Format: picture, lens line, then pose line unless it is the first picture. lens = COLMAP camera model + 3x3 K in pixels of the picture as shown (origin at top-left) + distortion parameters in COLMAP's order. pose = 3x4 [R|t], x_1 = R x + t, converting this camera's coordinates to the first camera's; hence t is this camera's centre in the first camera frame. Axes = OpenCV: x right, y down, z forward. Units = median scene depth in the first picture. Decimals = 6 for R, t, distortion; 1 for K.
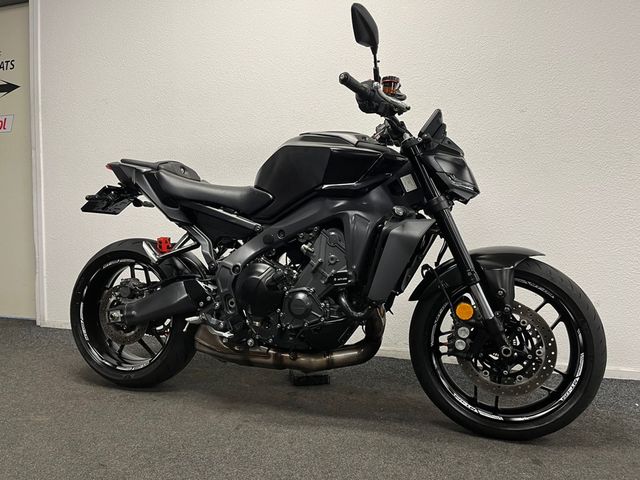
lens RADIAL K [[471.8, 0, 316.4], [0, 471.8, 251.7], [0, 0, 1]] dist [0.025220, -0.001657]
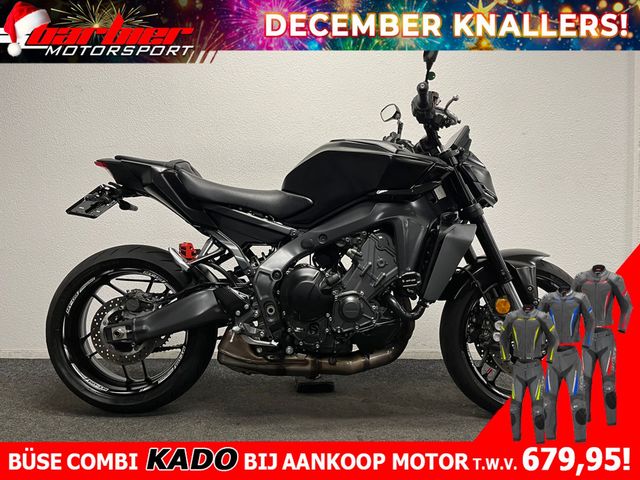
lens RADIAL K [[471.8, 0, 316.4], [0, 471.8, 251.7], [0, 0, 1]] dist [0.025220, -0.001657]
pose [[0.954216, -0.008118, 0.299009, -0.377851], [0.015417, 0.999638, -0.022059, 0.011943], [-0.298721, 0.025659, 0.953995, 0.051282]]
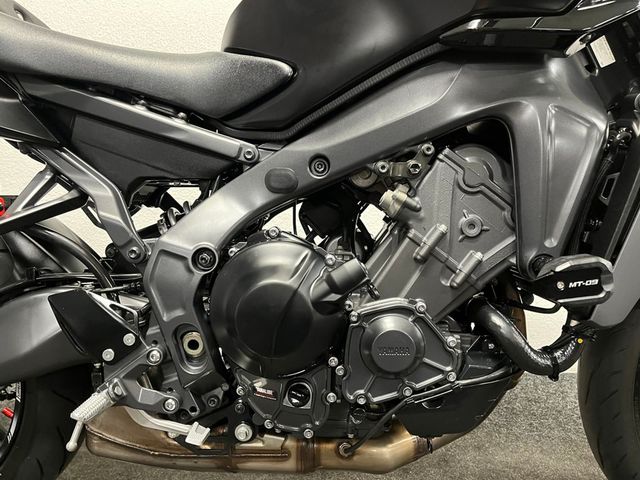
lens RADIAL K [[471.8, 0, 316.4], [0, 471.8, 251.7], [0, 0, 1]] dist [0.025220, -0.001657]
pose [[0.957775, -0.050867, 0.282985, -0.188909], [0.026218, 0.995577, 0.090222, -0.001189], [-0.286323, -0.078993, 0.954871, 0.601788]]
